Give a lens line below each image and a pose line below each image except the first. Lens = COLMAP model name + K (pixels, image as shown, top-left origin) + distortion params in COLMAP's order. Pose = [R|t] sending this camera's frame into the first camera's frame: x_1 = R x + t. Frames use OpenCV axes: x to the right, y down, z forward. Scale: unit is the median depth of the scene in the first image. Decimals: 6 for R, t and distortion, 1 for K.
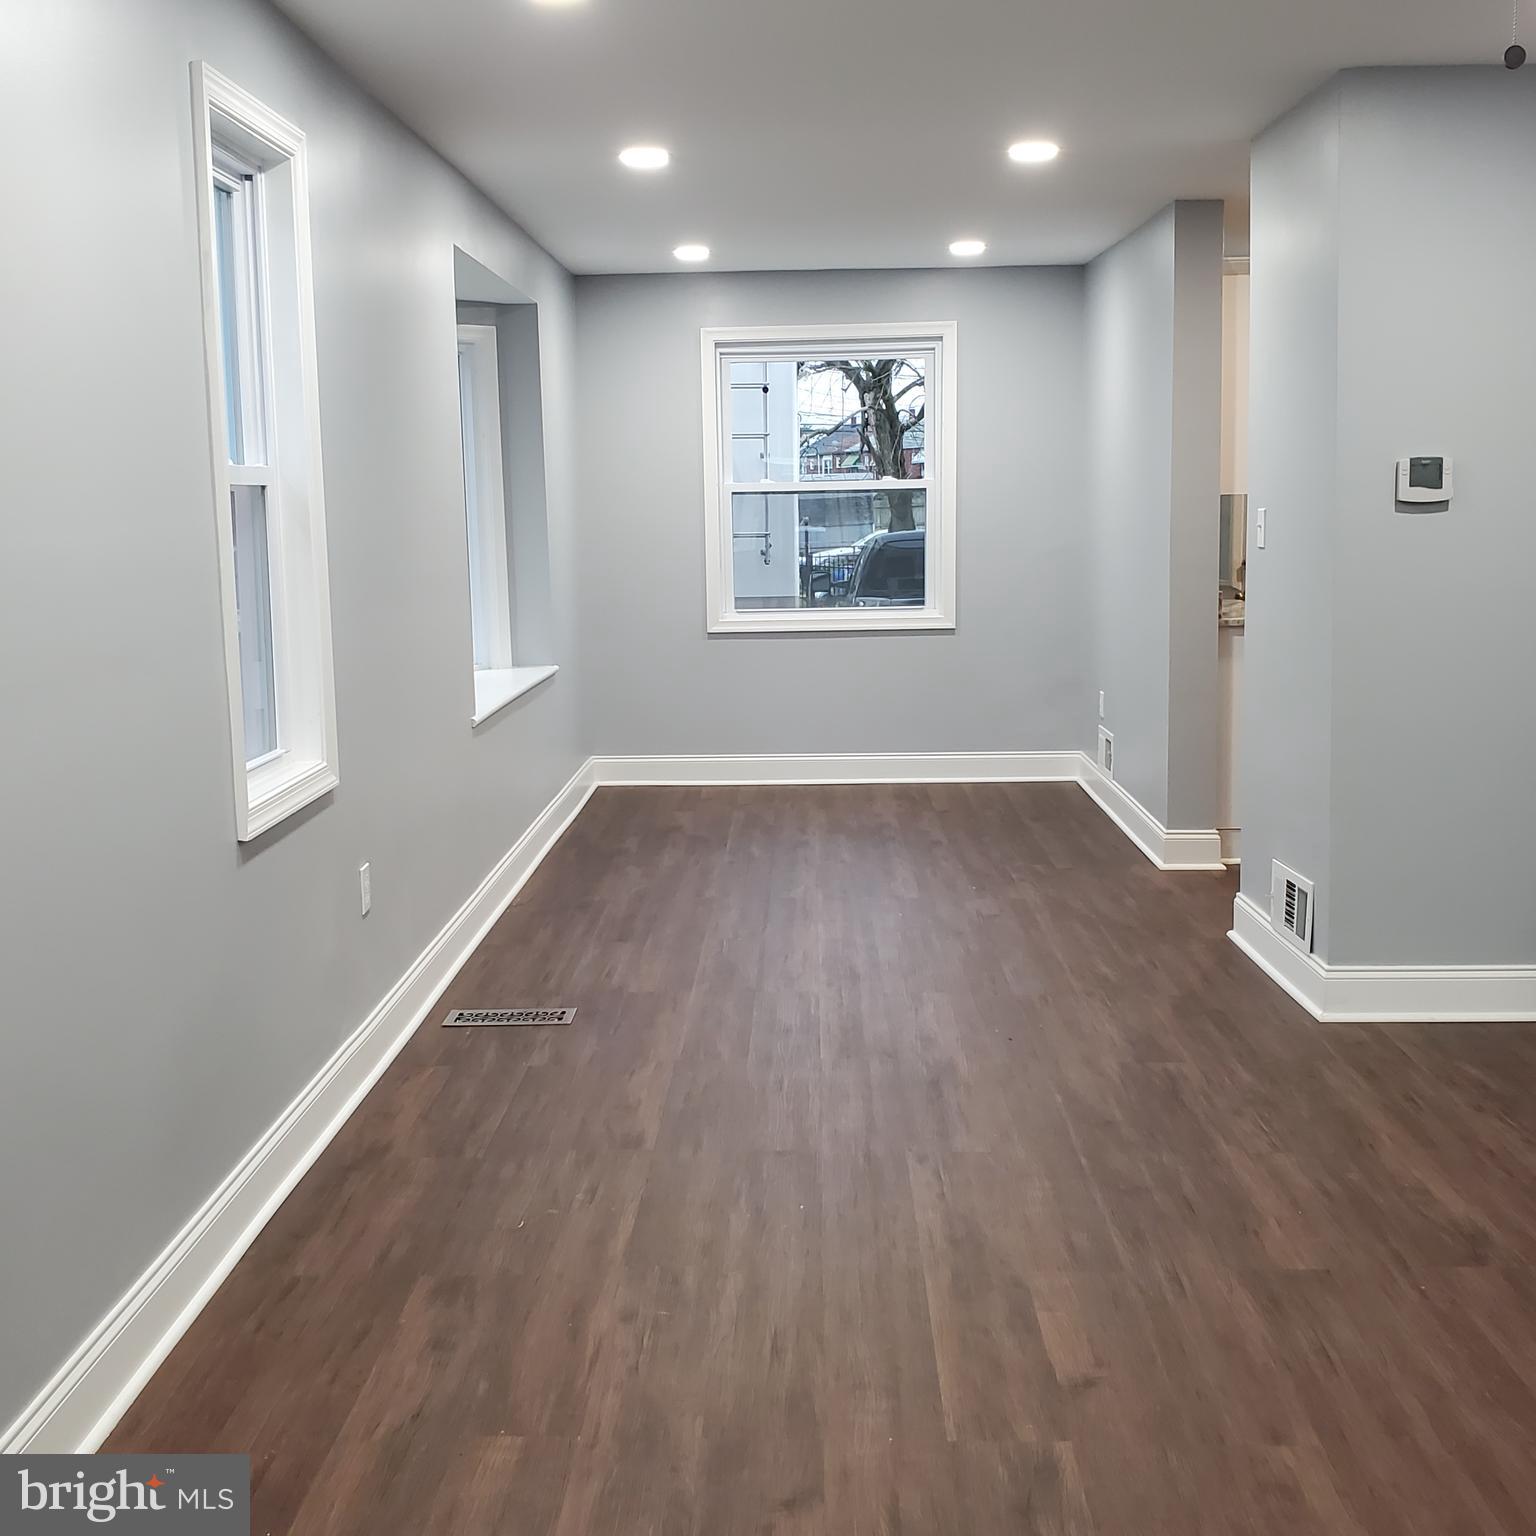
lens RADIAL K [[1789.6, 0, 762.5], [0, 1789.6, 739.7], [0, 0, 1]] dist [0.171967, -0.501822]
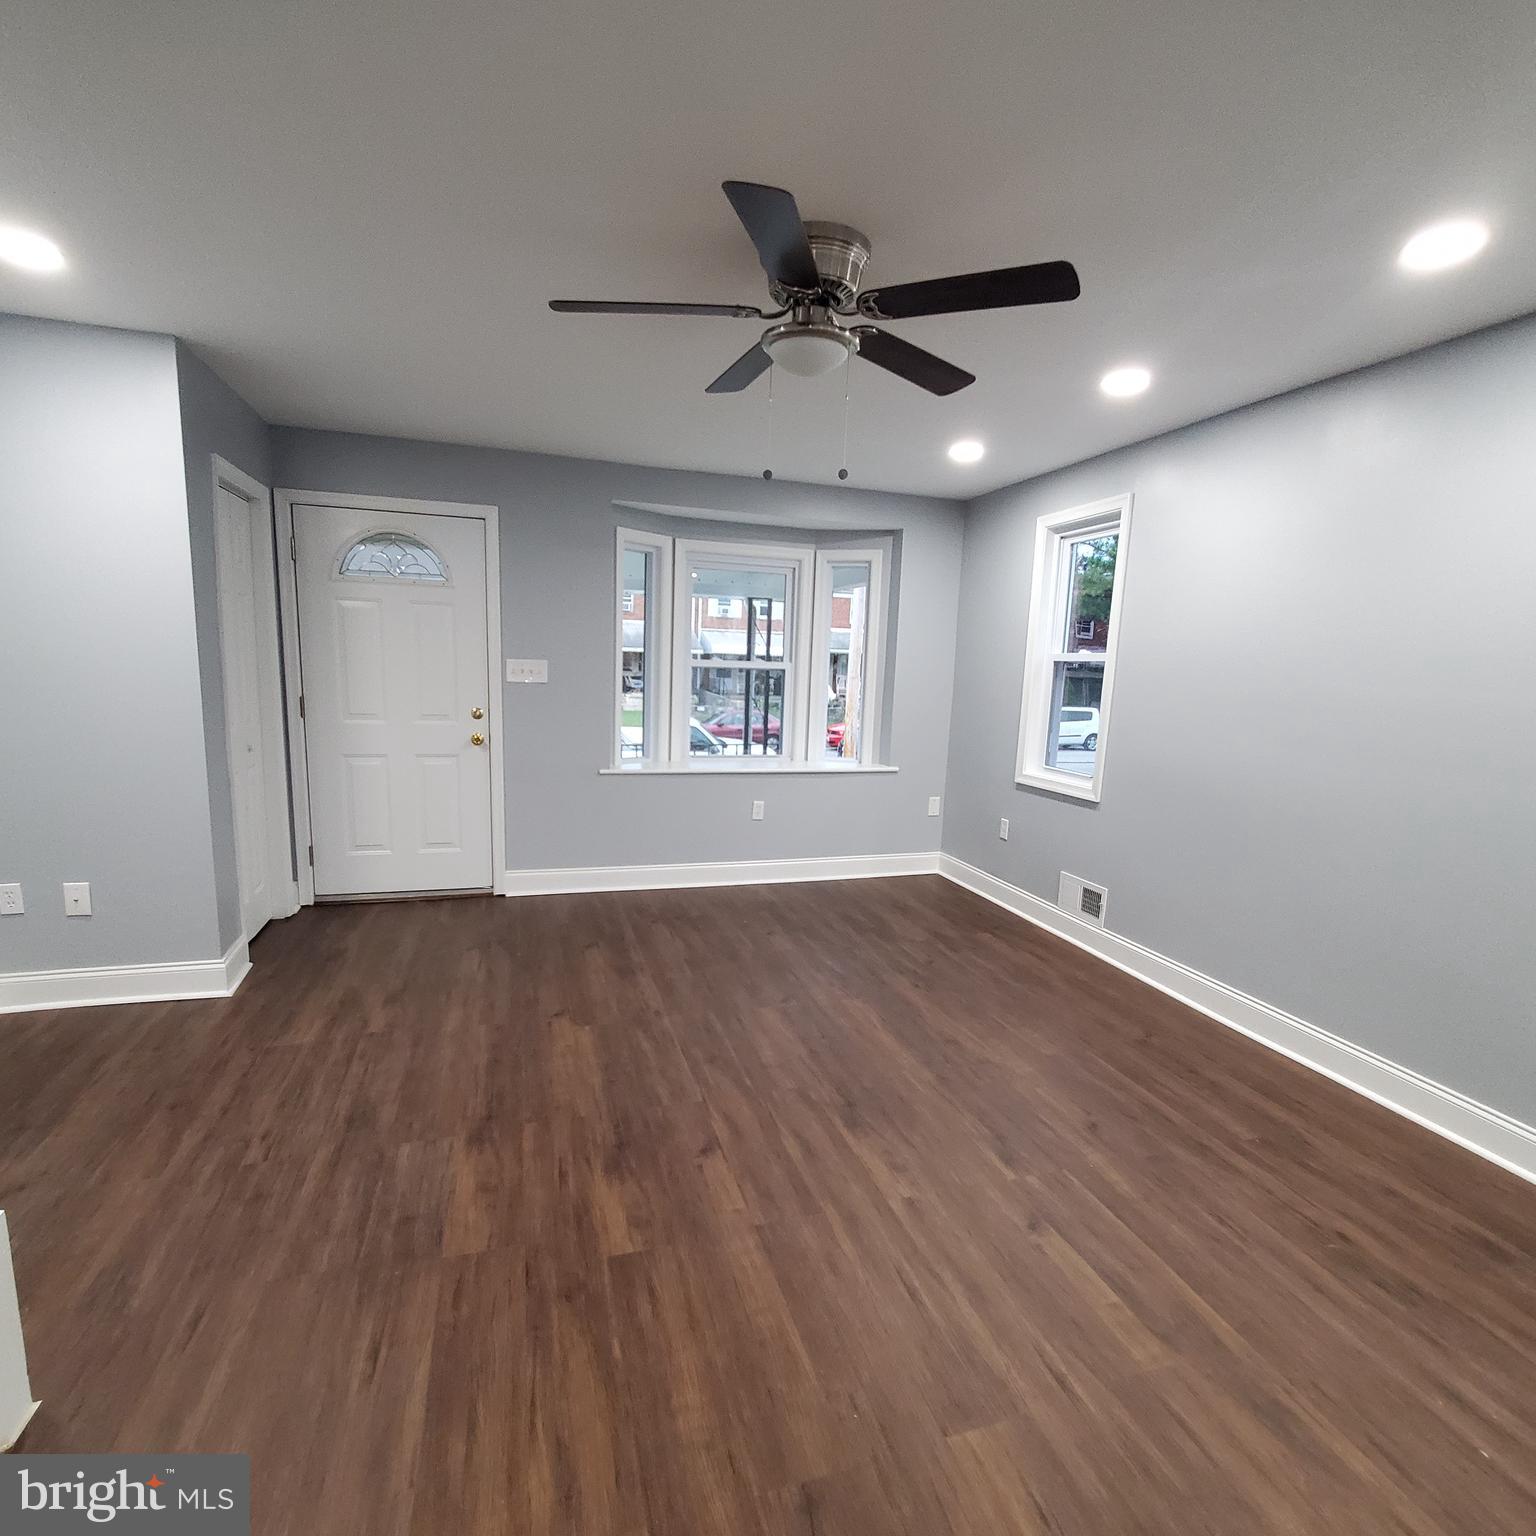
lens RADIAL K [[812.2, 0, 768.6], [0, 812.2, 795.6], [0, 0, 1]] dist [-0.000493, -0.001174]
pose [[-0.945518, 0.040386, -0.323054, 0.450061], [-0.059026, 0.954567, 0.292092, -0.149701], [0.320173, 0.295247, -0.900177, 1.063158]]
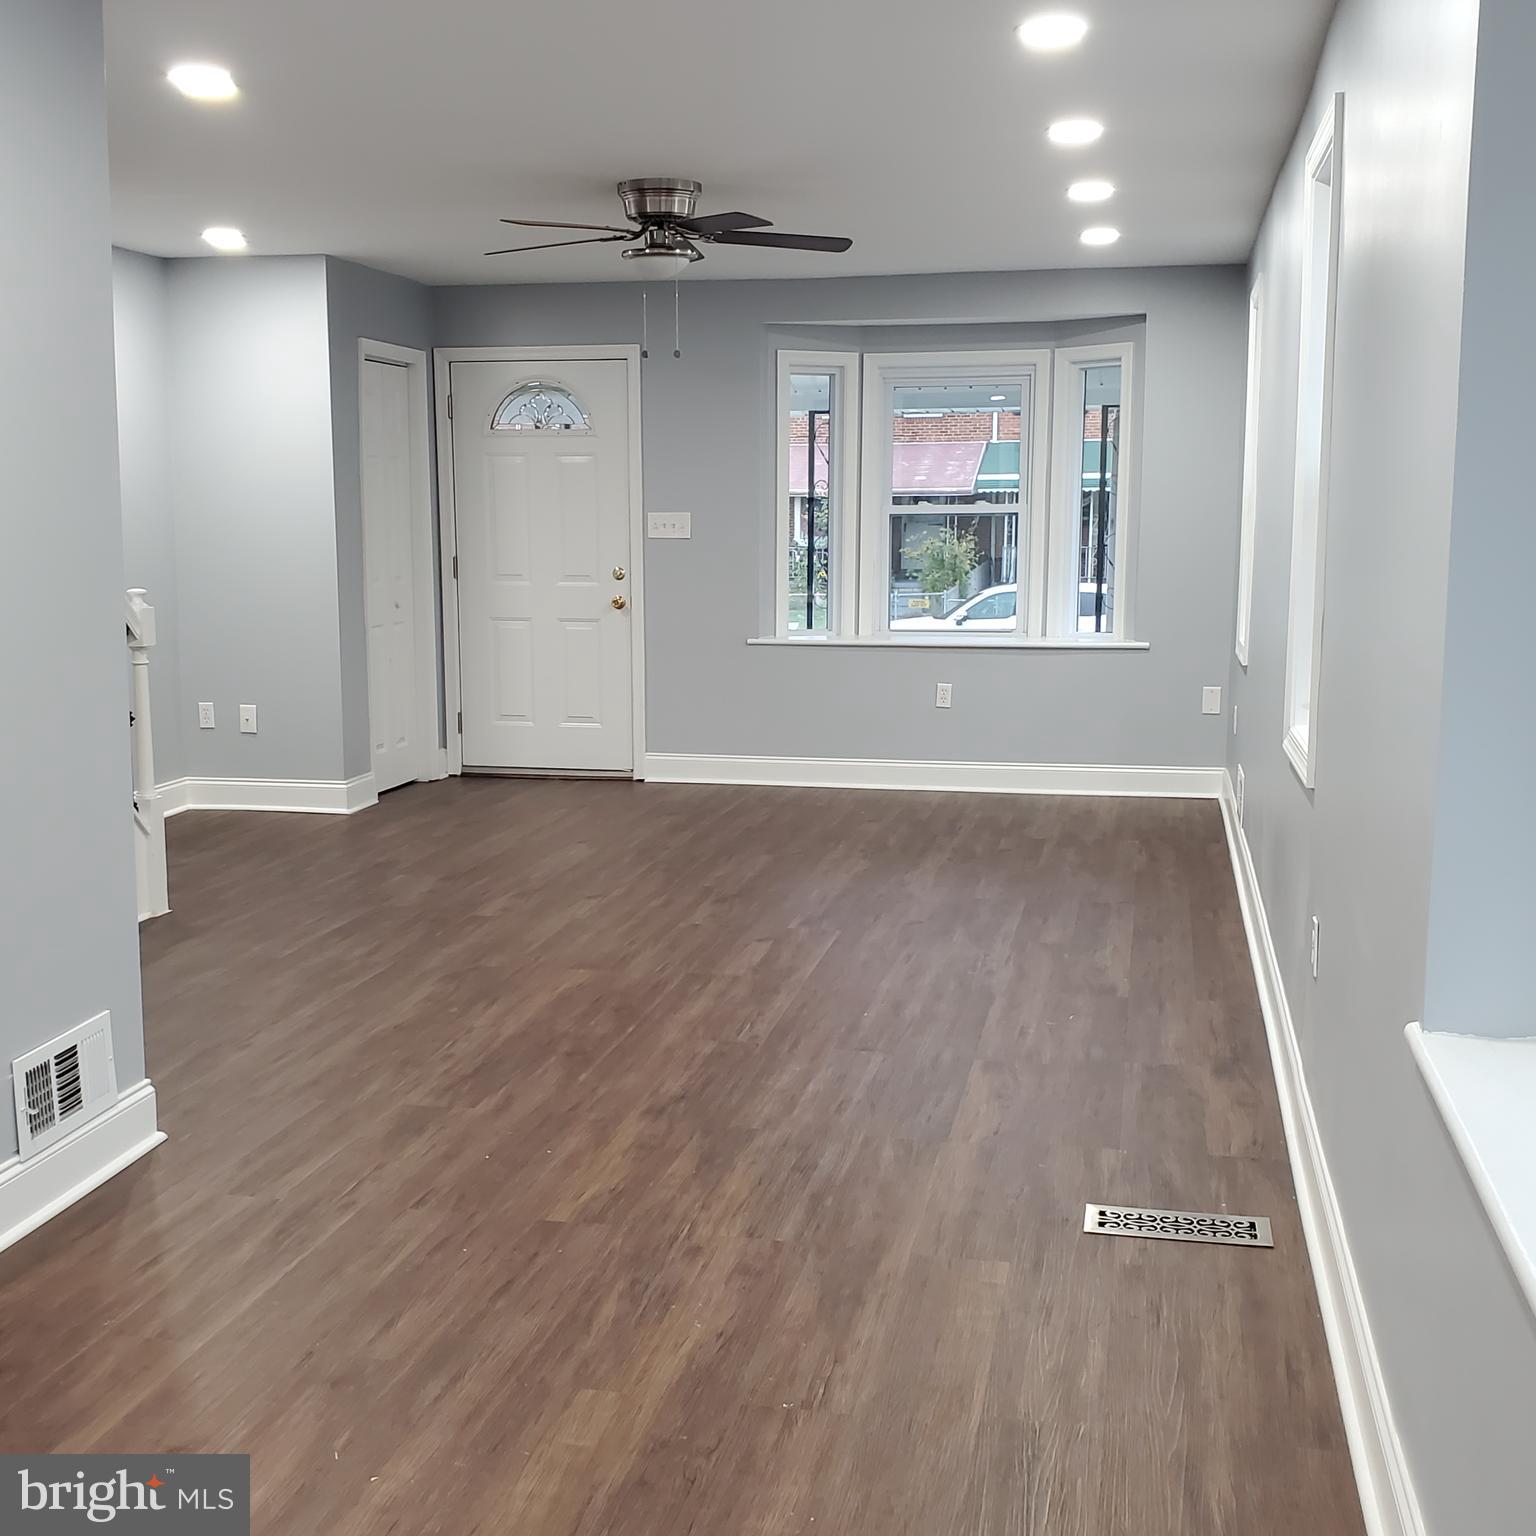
lens RADIAL K [[1803.1, 0, 753.8], [0, 1803.1, 761.6], [0, 0, 1]] dist [0.322808, -1.483223]
pose [[-0.982229, -0.003833, 0.187646, -0.140867], [0.046422, 0.963765, 0.262682, -0.270122], [-0.181853, 0.266725, -0.946460, 2.089698]]
